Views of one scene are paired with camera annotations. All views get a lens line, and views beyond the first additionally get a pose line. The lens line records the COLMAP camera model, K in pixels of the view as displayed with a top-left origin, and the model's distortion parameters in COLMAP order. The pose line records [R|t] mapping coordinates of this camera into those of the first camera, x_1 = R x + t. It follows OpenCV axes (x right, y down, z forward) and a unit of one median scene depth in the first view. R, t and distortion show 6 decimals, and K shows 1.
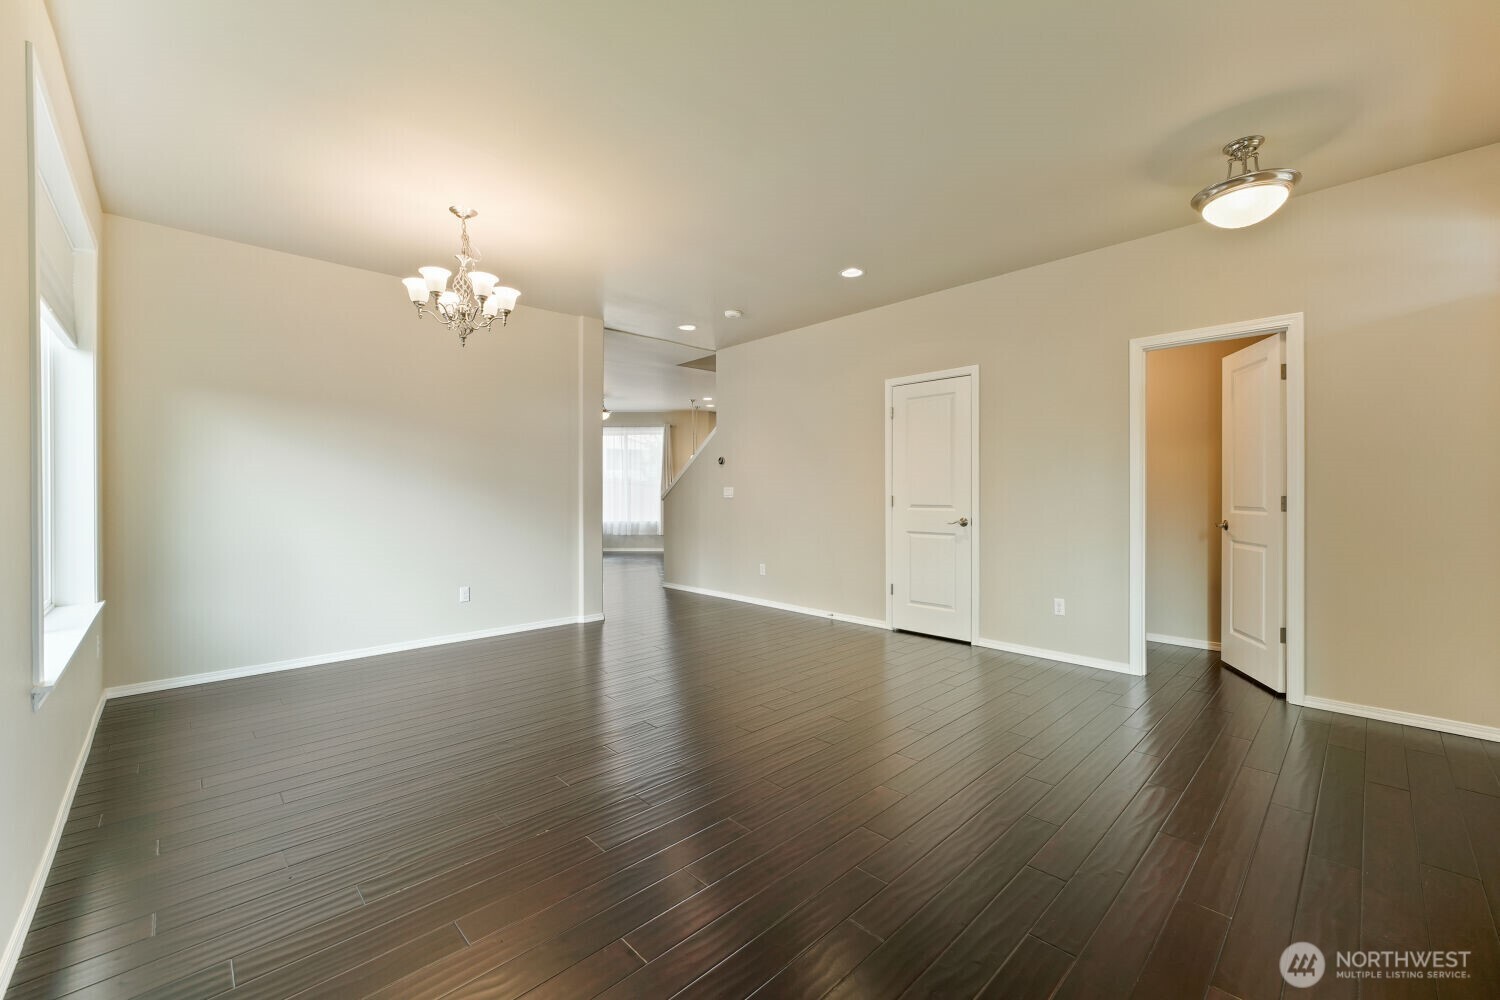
lens RADIAL K [[598.8, 0, 744.0], [0, 598.8, 495.3], [0, 0, 1]] dist [-0.011417, 0.002607]
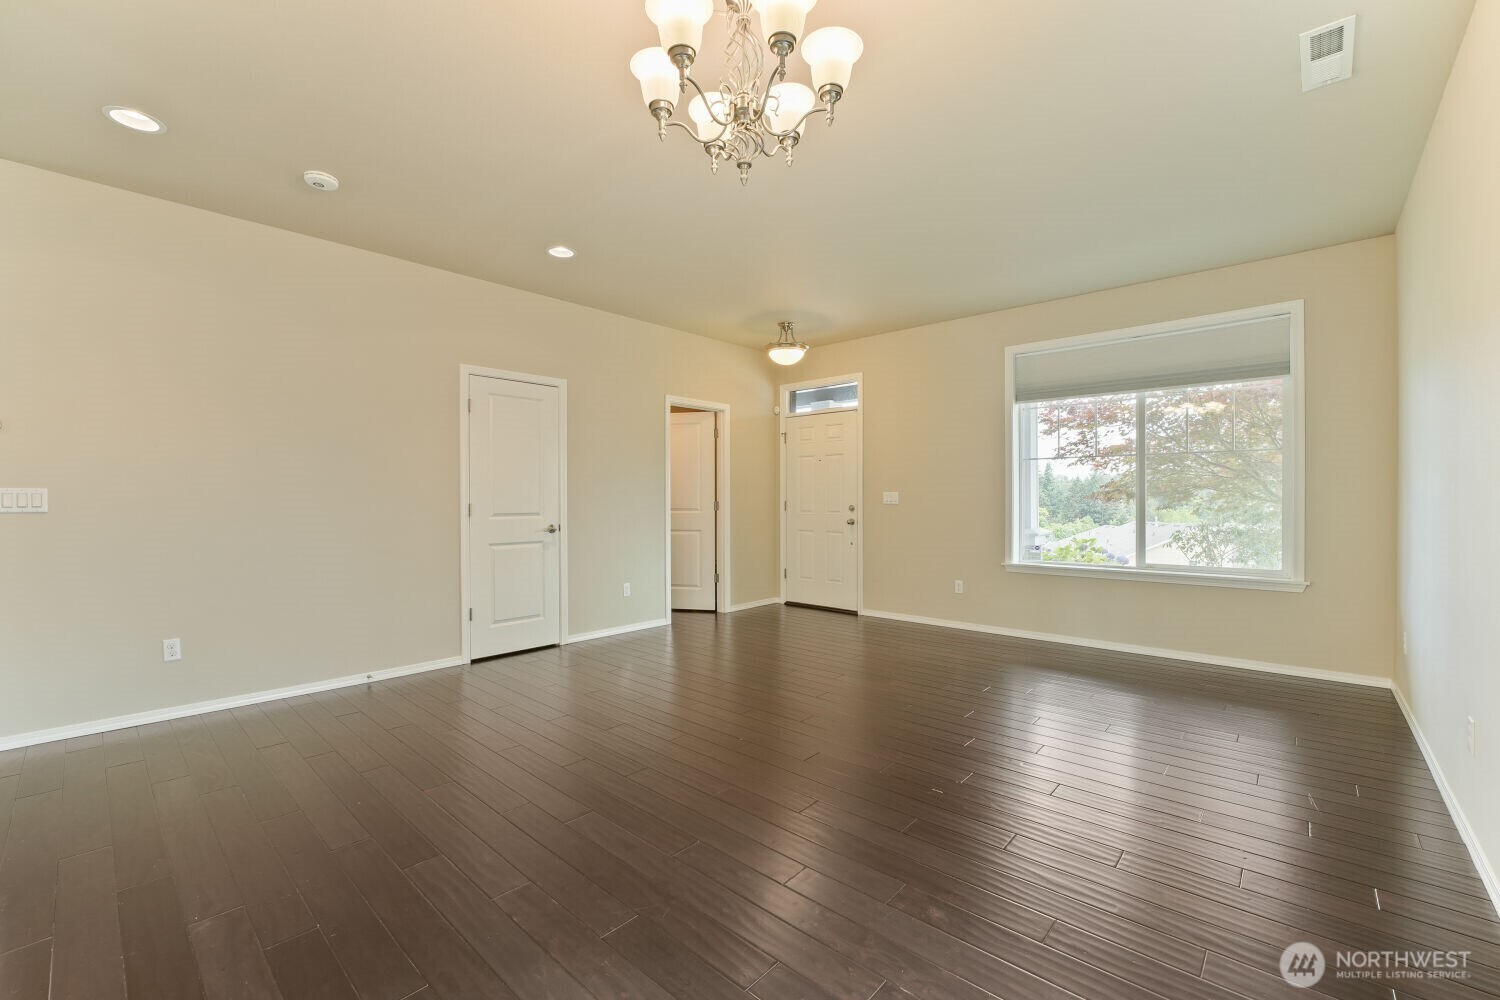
lens RADIAL K [[598.8, 0, 753.0], [0, 598.8, 503.2], [0, 0, 1]] dist [-0.011417, 0.002607]
pose [[-0.050912, -0.002366, 0.998700, -0.674331], [0.005658, 0.999980, 0.002657, -0.000043], [-0.998687, 0.005786, -0.050898, 0.707786]]
